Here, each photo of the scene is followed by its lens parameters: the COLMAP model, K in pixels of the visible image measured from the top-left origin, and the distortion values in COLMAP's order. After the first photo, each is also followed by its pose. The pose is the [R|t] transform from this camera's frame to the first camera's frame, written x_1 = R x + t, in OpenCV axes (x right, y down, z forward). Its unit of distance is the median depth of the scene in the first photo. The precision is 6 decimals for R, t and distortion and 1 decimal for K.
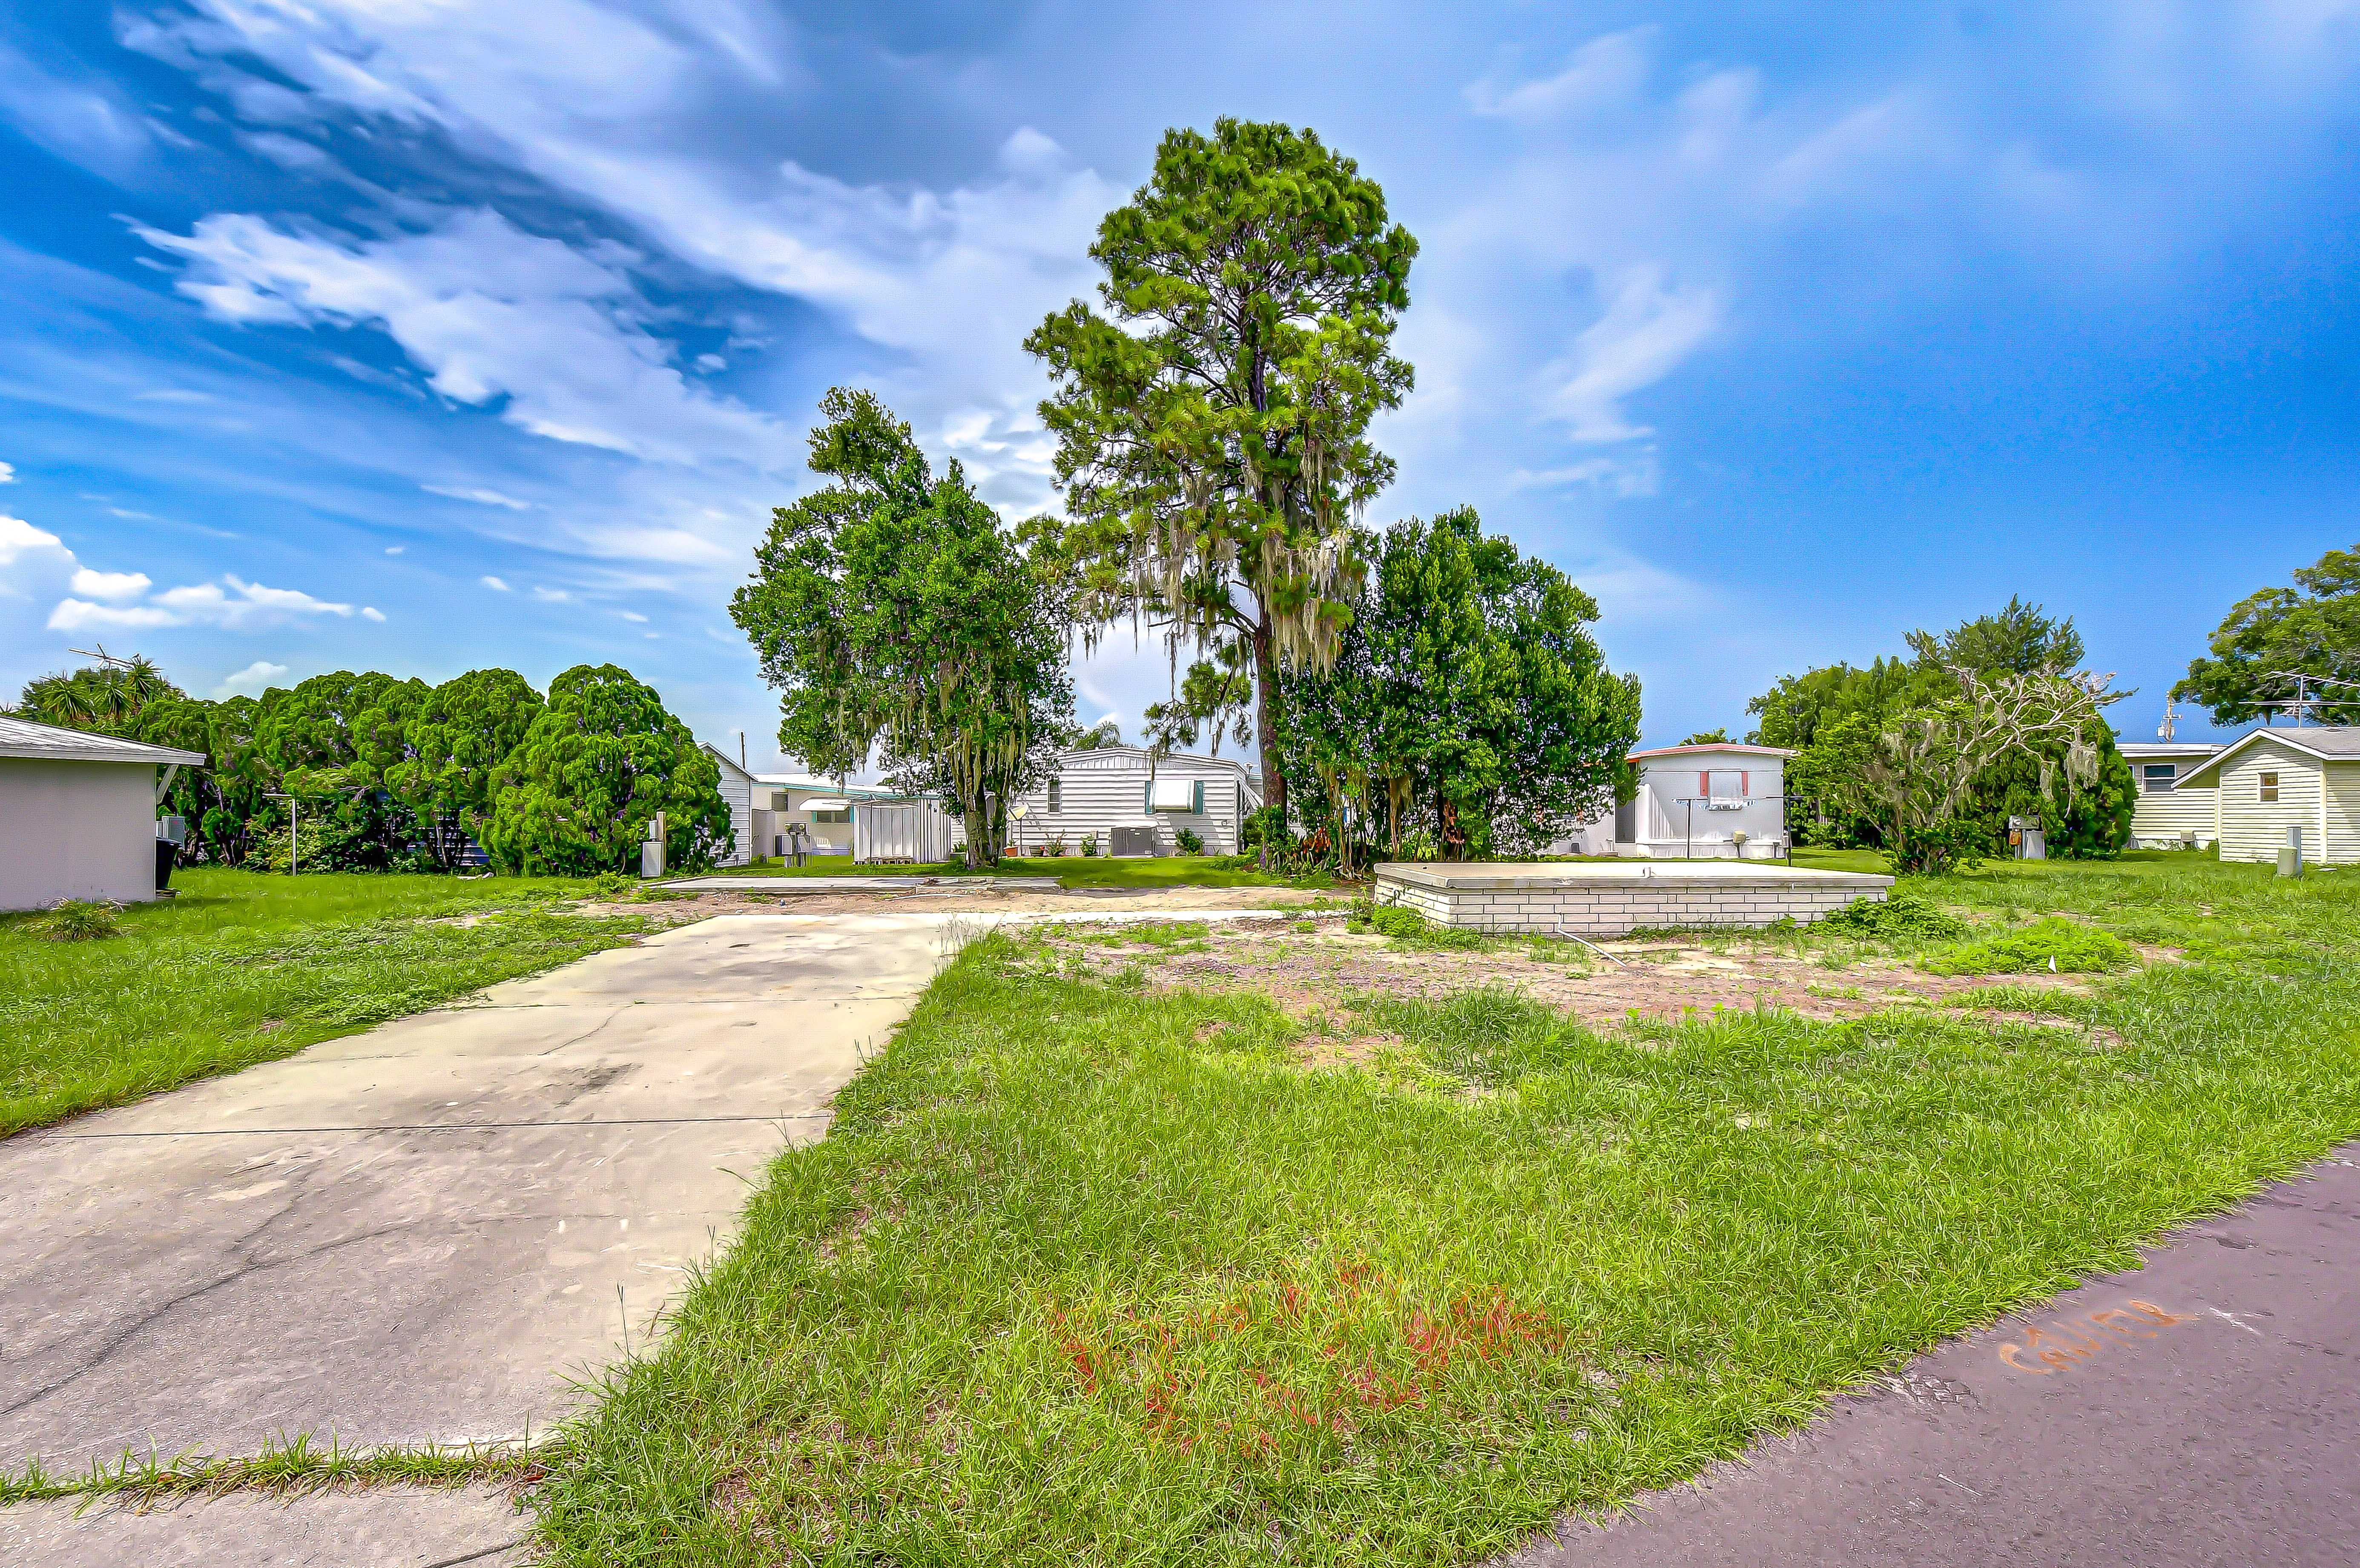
lens RADIAL K [[1034.3, 0, 1186.3], [0, 1034.3, 825.9], [0, 0, 1]] dist [0.005390, -0.004747]
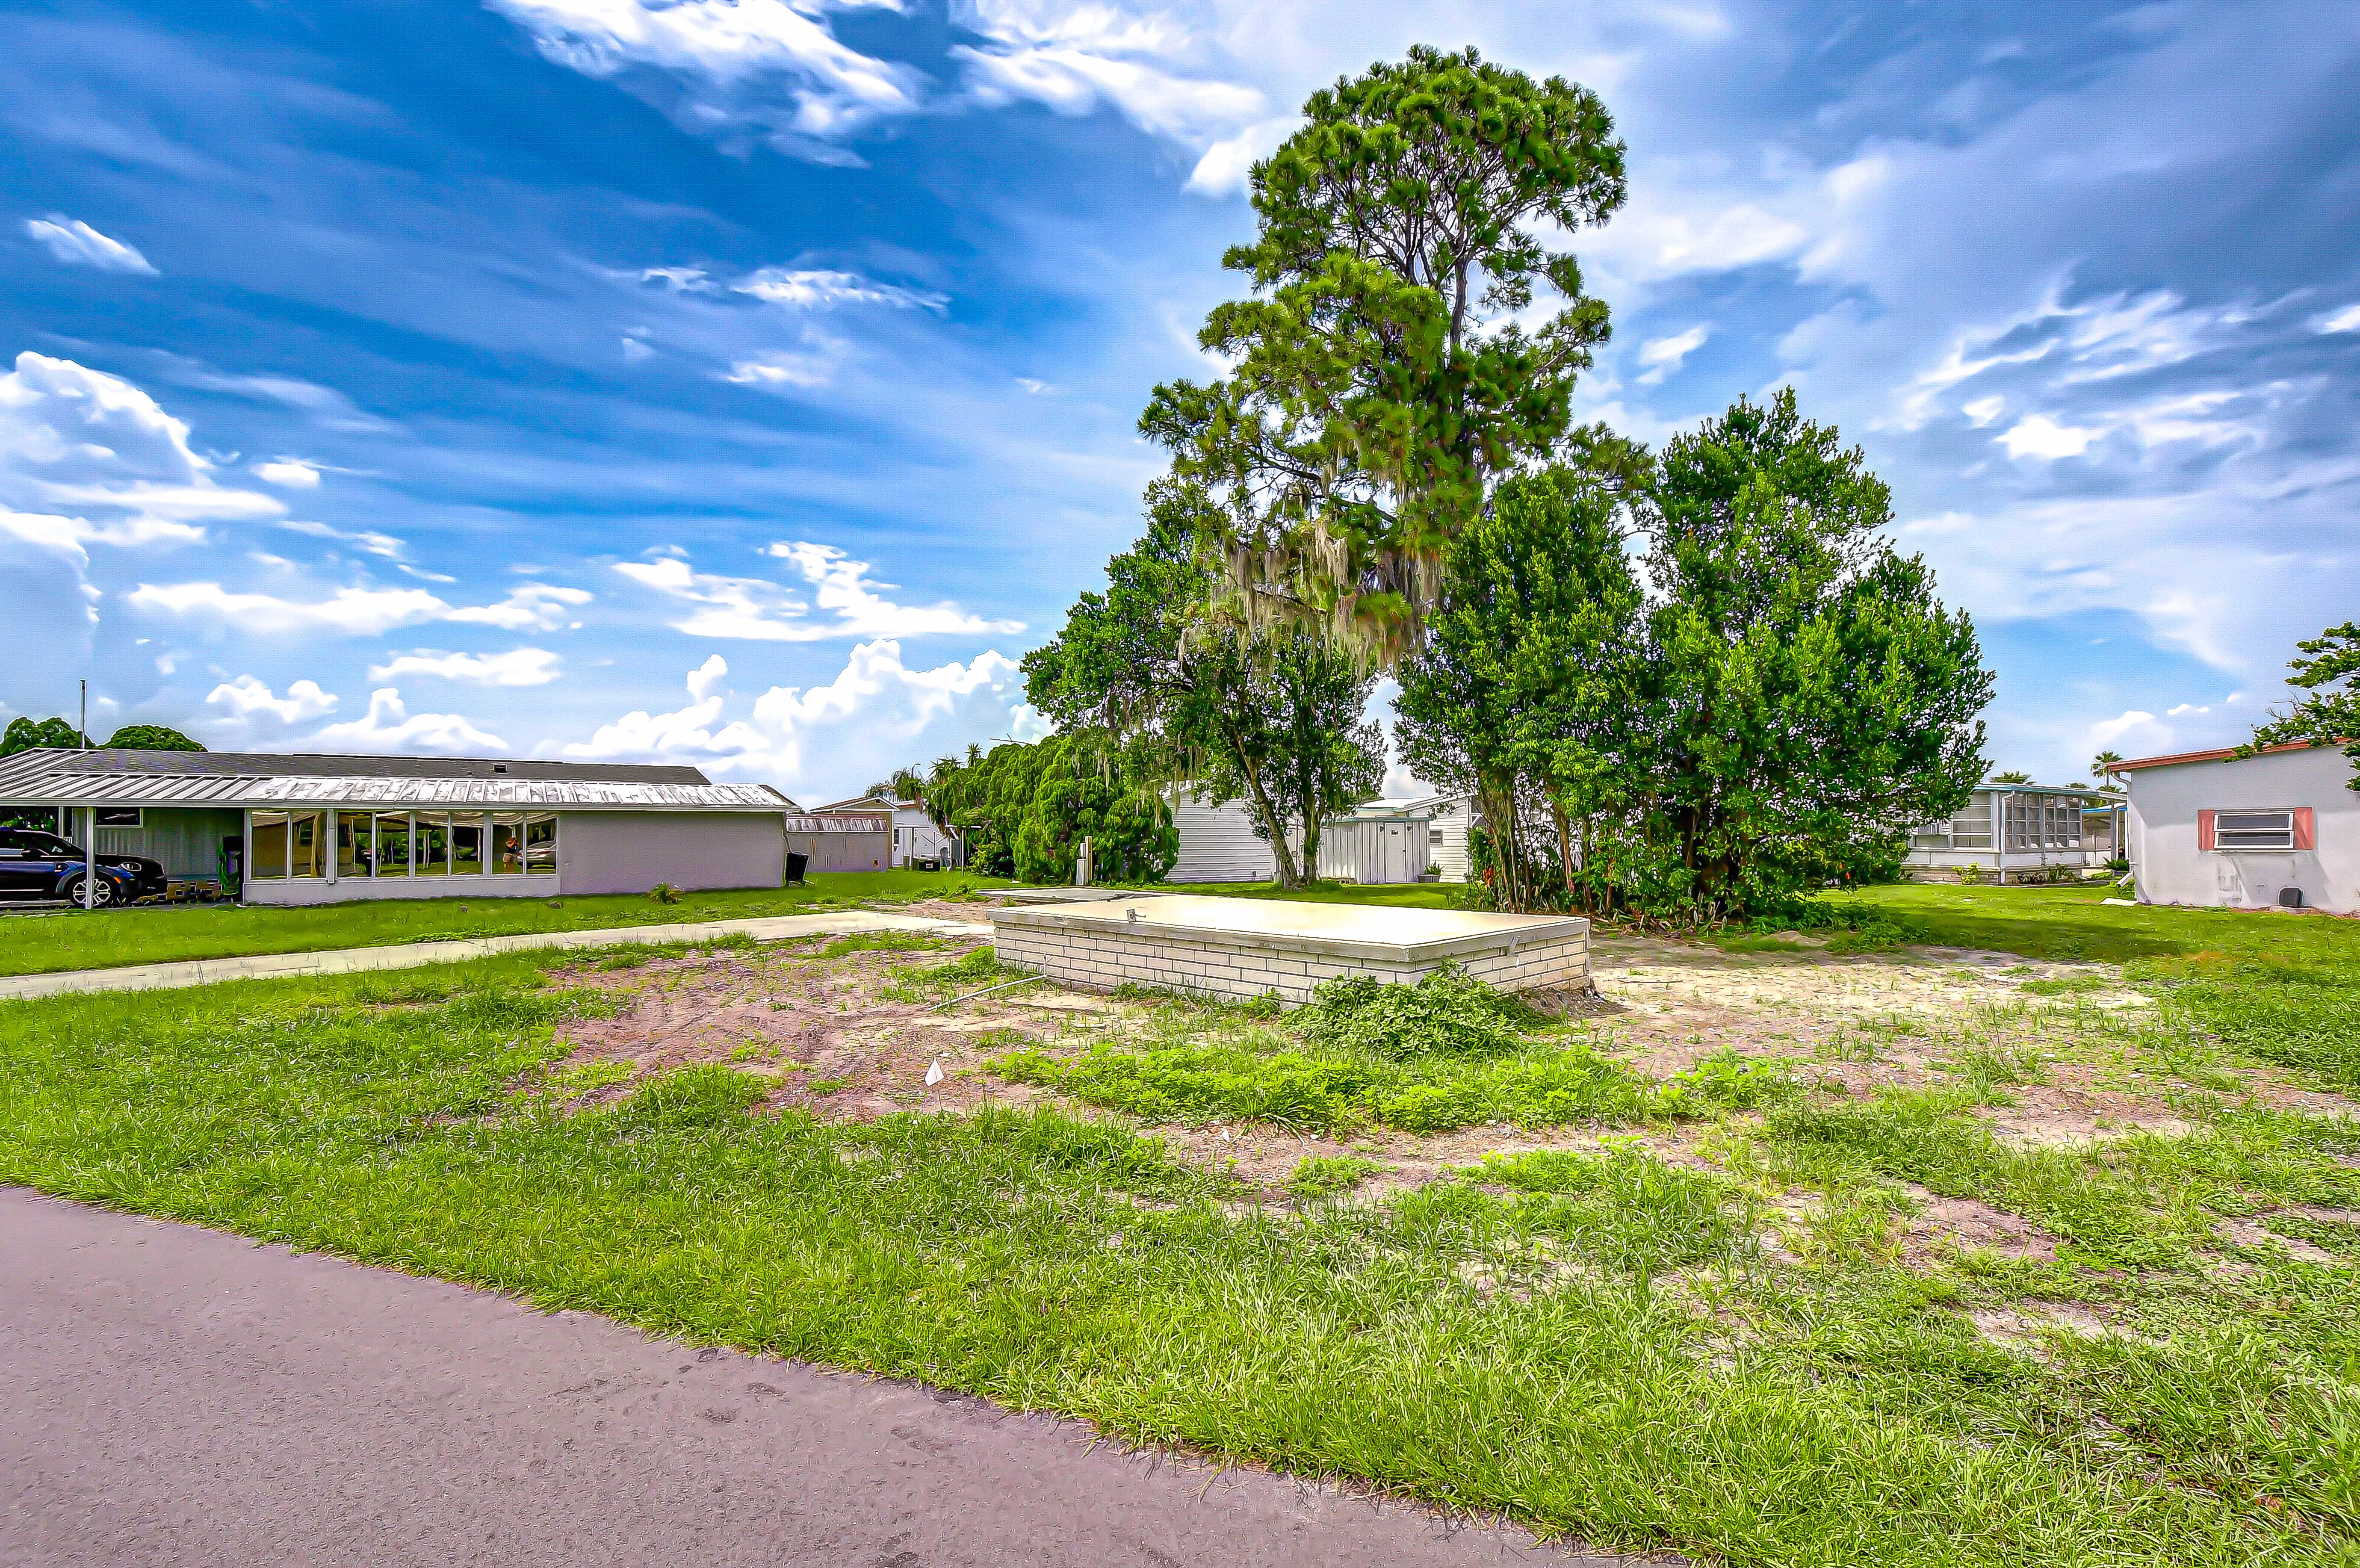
lens RADIAL K [[1034.3, 0, 1177.0], [0, 1034.3, 826.0], [0, 0, 1]] dist [0.005390, -0.004747]
pose [[0.633032, -0.008633, -0.774078, 0.595039], [-0.003960, 0.999889, -0.014389, -0.007856], [0.774116, 0.012174, 0.632927, 0.276584]]
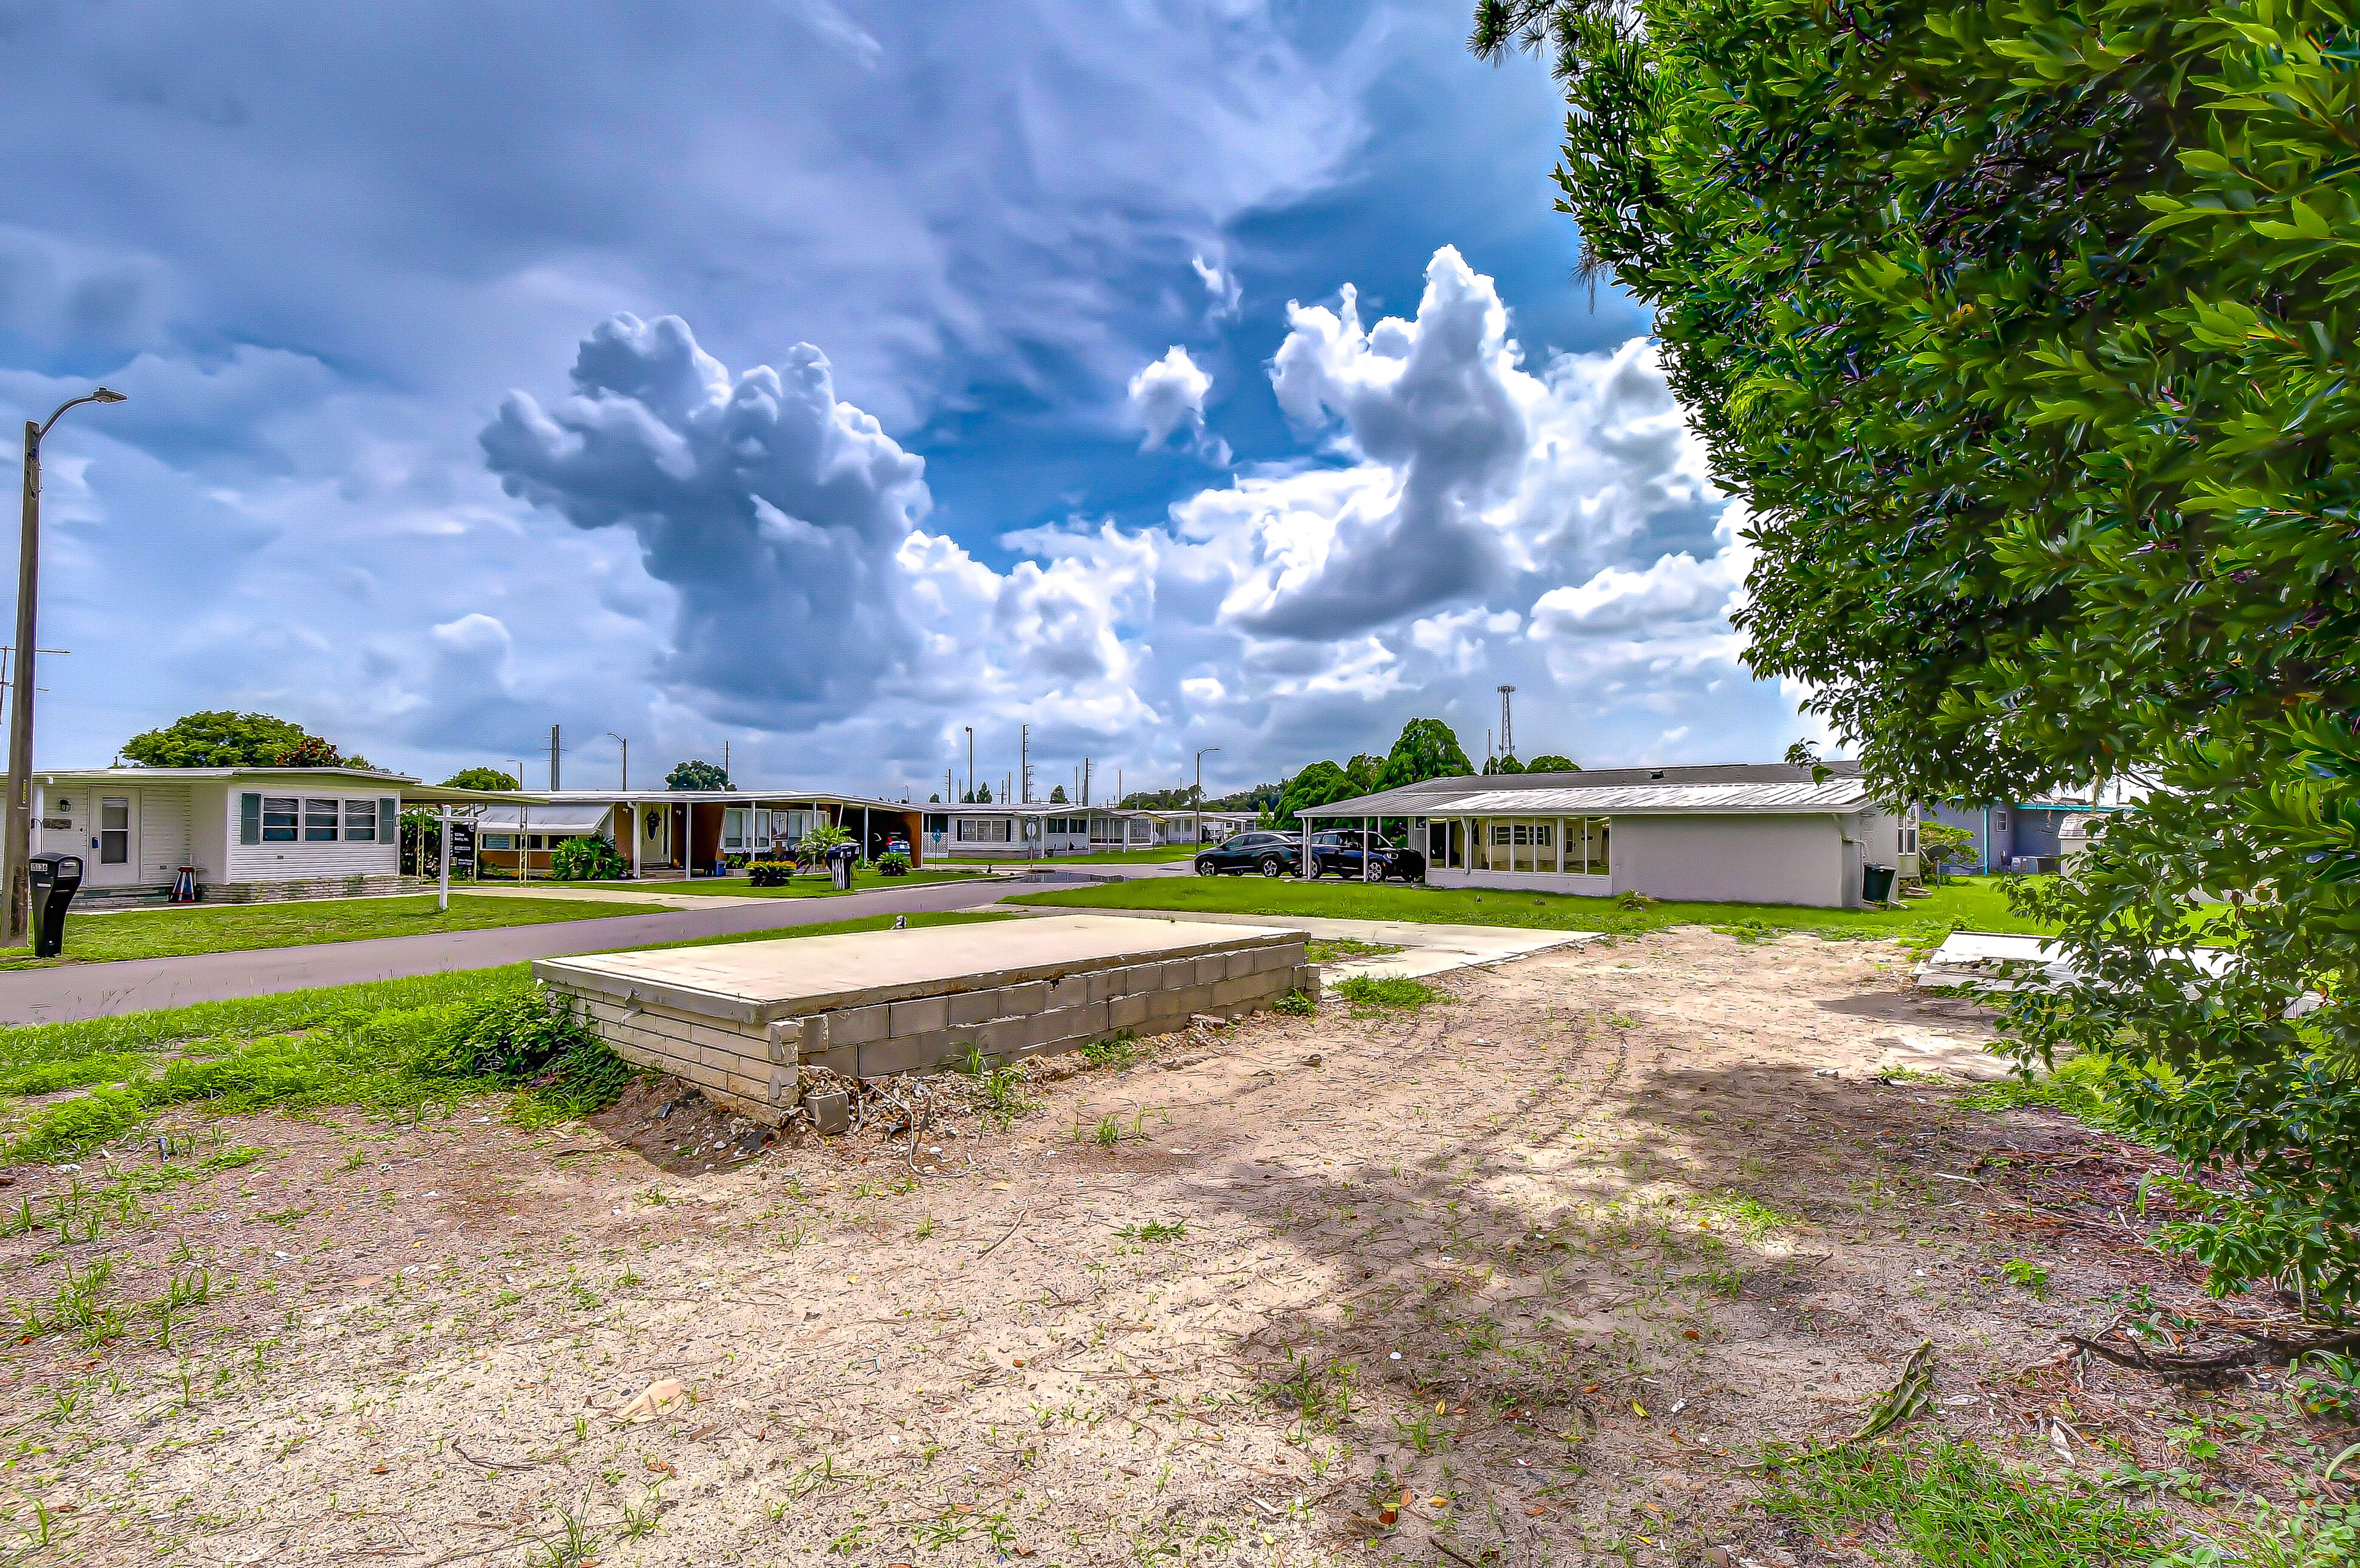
lens RADIAL K [[1034.3, 0, 1179.8], [0, 1034.3, 830.0], [0, 0, 1]] dist [0.005390, -0.004747]
pose [[-0.690896, -0.007020, -0.722920, 0.477152], [-0.016975, 0.999835, 0.006514, -0.021129], [0.722755, 0.016772, -0.690901, 0.932250]]
